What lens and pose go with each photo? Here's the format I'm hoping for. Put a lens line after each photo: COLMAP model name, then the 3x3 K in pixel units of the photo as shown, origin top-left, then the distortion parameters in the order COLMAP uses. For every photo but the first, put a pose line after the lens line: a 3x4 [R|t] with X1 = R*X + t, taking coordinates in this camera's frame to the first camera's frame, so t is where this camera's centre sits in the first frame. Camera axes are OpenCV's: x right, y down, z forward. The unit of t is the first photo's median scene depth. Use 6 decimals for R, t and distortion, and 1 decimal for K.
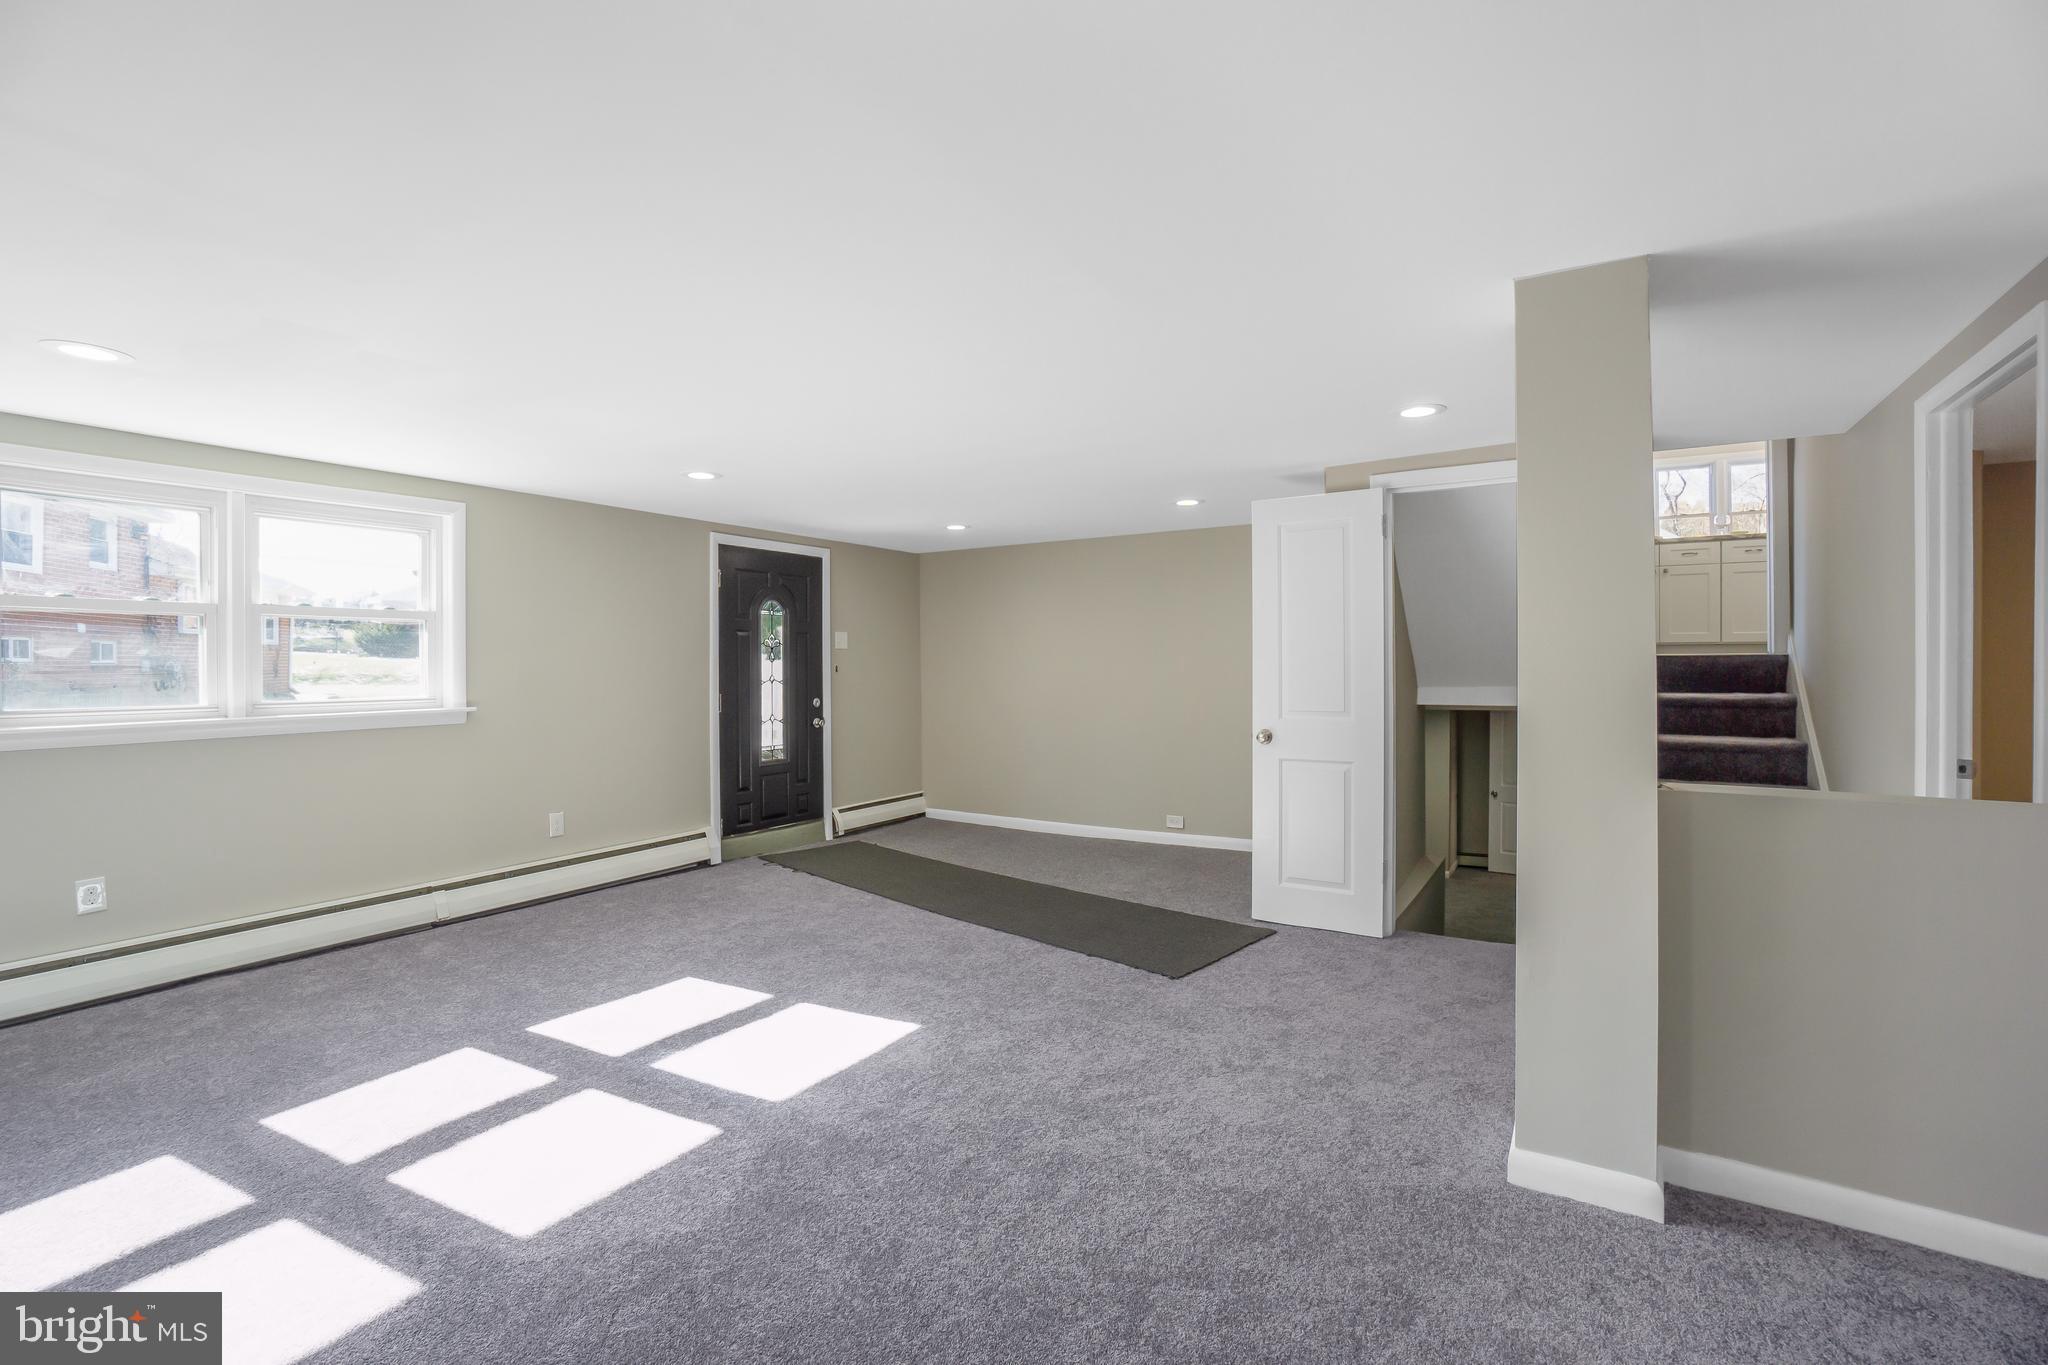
lens RADIAL K [[915.4, 0, 1028.5], [0, 915.4, 665.5], [0, 0, 1]] dist [-0.068714, 0.023020]
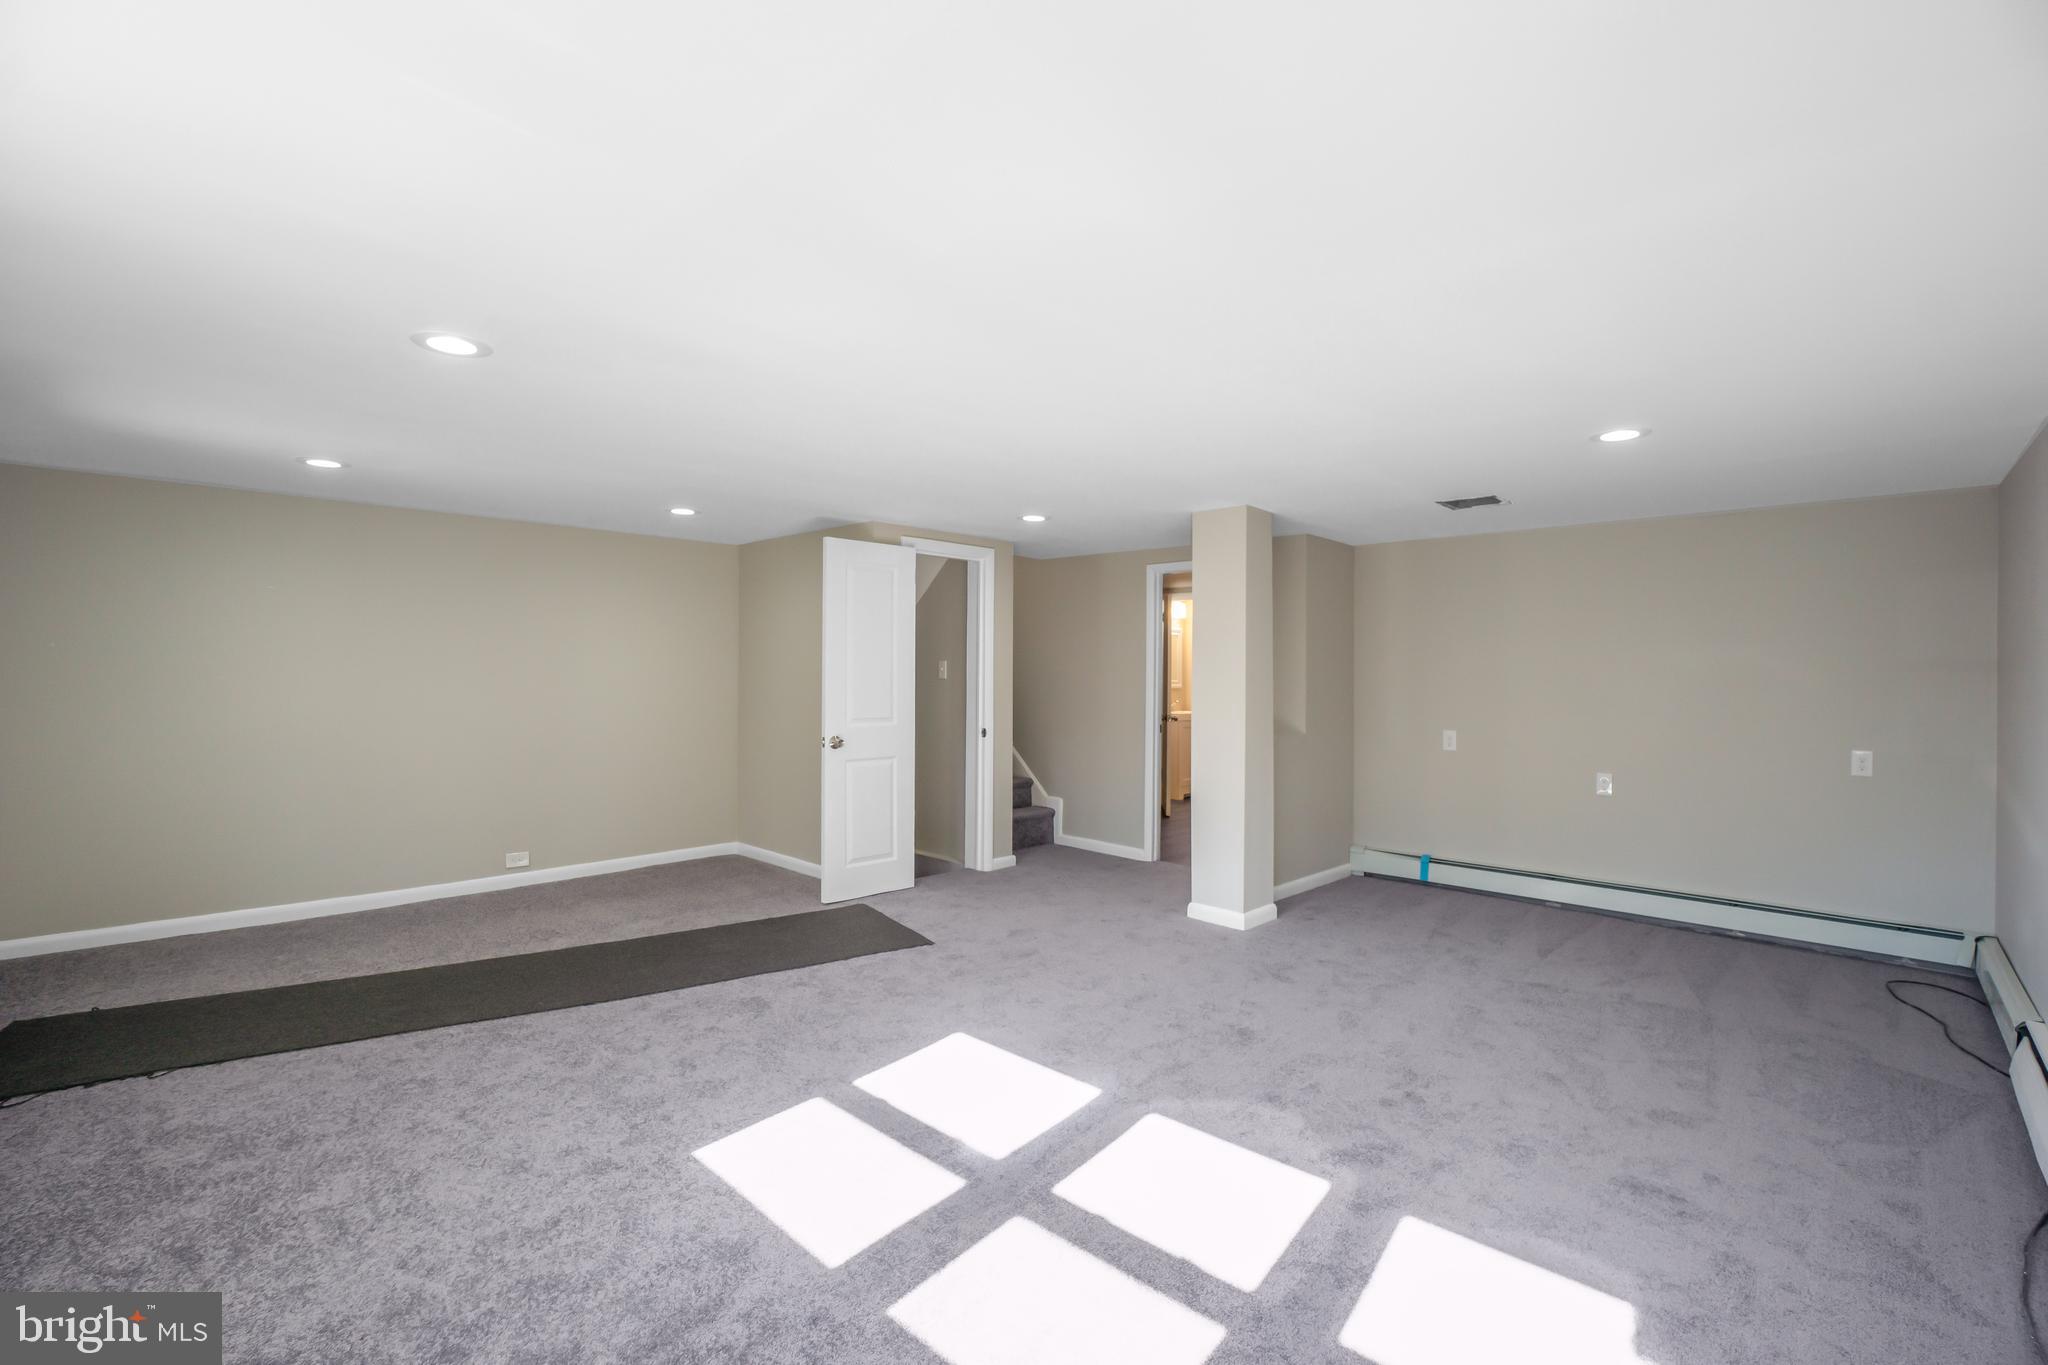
lens RADIAL K [[915.4, 0, 1028.5], [0, 915.4, 665.5], [0, 0, 1]] dist [-0.068714, 0.023020]
pose [[0.199288, 0.010158, 0.979888, -1.042836], [-0.009415, 0.999920, -0.008451, -0.015859], [-0.979896, -0.007542, 0.199368, 0.662900]]
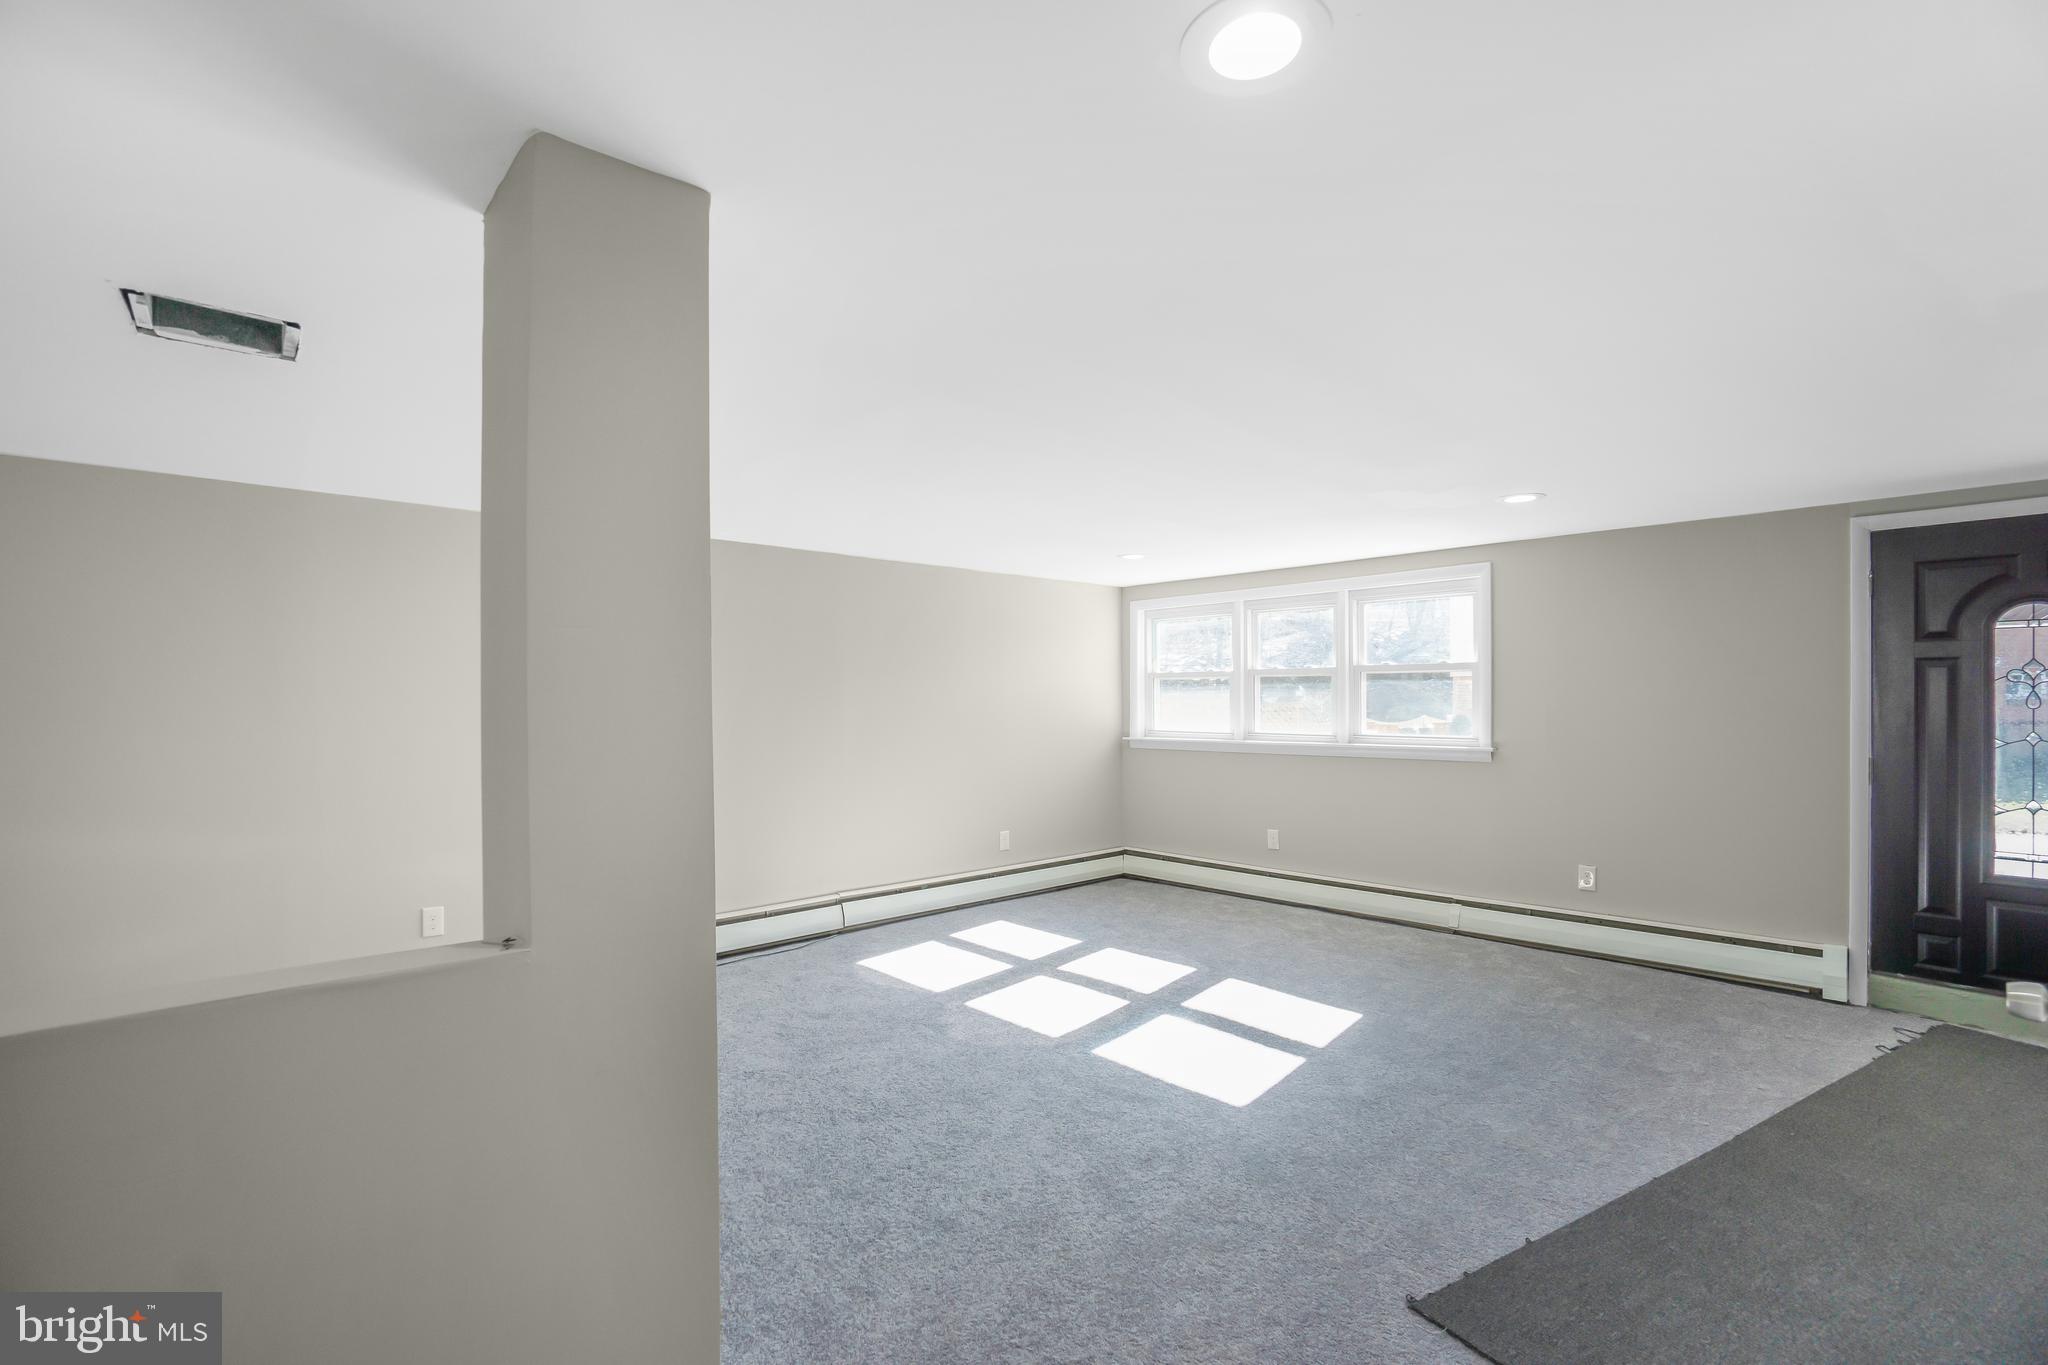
lens RADIAL K [[915.4, 0, 1028.5], [0, 915.4, 665.5], [0, 0, 1]] dist [-0.068714, 0.023020]
pose [[-0.283482, -0.026168, -0.958620, 0.769942], [-0.001559, 0.999639, -0.026826, -0.027421], [0.958976, -0.006110, -0.283421, 0.982547]]
